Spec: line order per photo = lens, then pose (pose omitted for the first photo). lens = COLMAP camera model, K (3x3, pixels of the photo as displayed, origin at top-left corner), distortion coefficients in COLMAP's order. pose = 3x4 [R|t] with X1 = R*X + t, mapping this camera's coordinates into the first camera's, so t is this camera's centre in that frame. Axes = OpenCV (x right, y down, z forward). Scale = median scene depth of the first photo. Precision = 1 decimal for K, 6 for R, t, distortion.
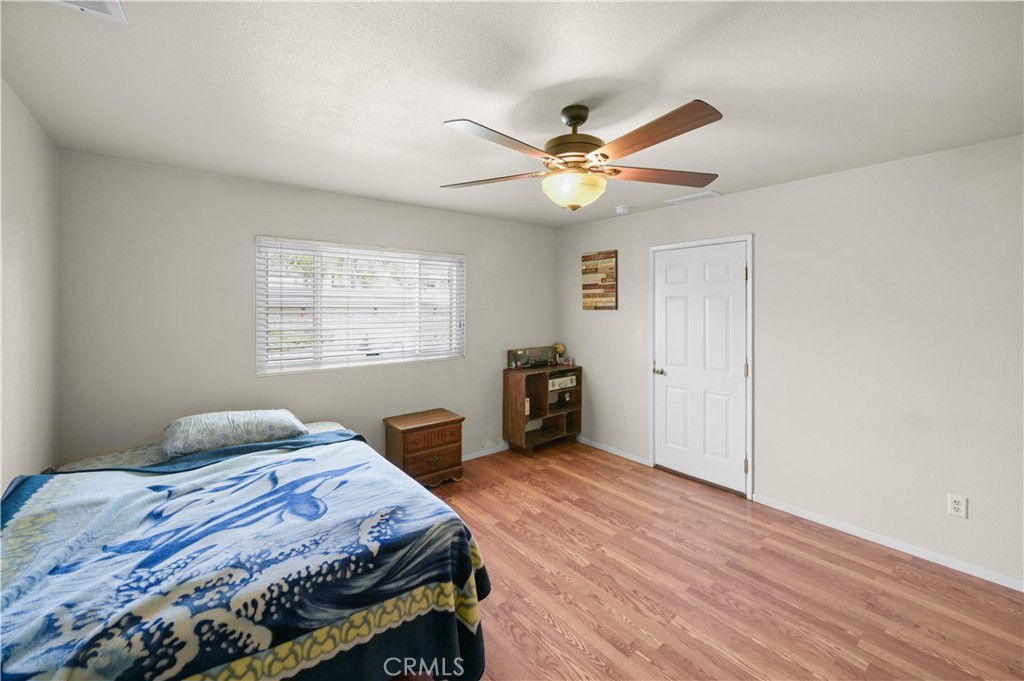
lens RADIAL K [[412.8, 0, 514.9], [0, 412.8, 318.6], [0, 0, 1]] dist [-0.000651, -0.000001]
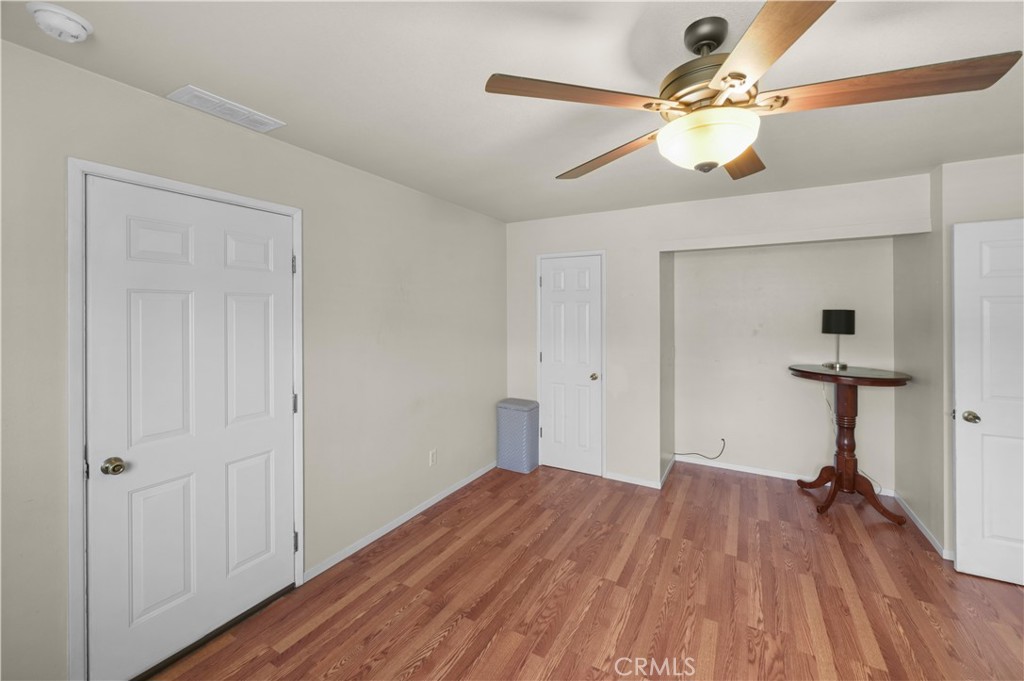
lens RADIAL K [[412.8, 0, 514.9], [0, 412.8, 318.6], [0, 0, 1]] dist [-0.000651, -0.000001]
pose [[-0.375419, -0.012174, 0.926775, -0.279215], [0.020276, 0.999567, 0.021343, -0.031999], [-0.926634, 0.026804, -0.375009, 1.168330]]
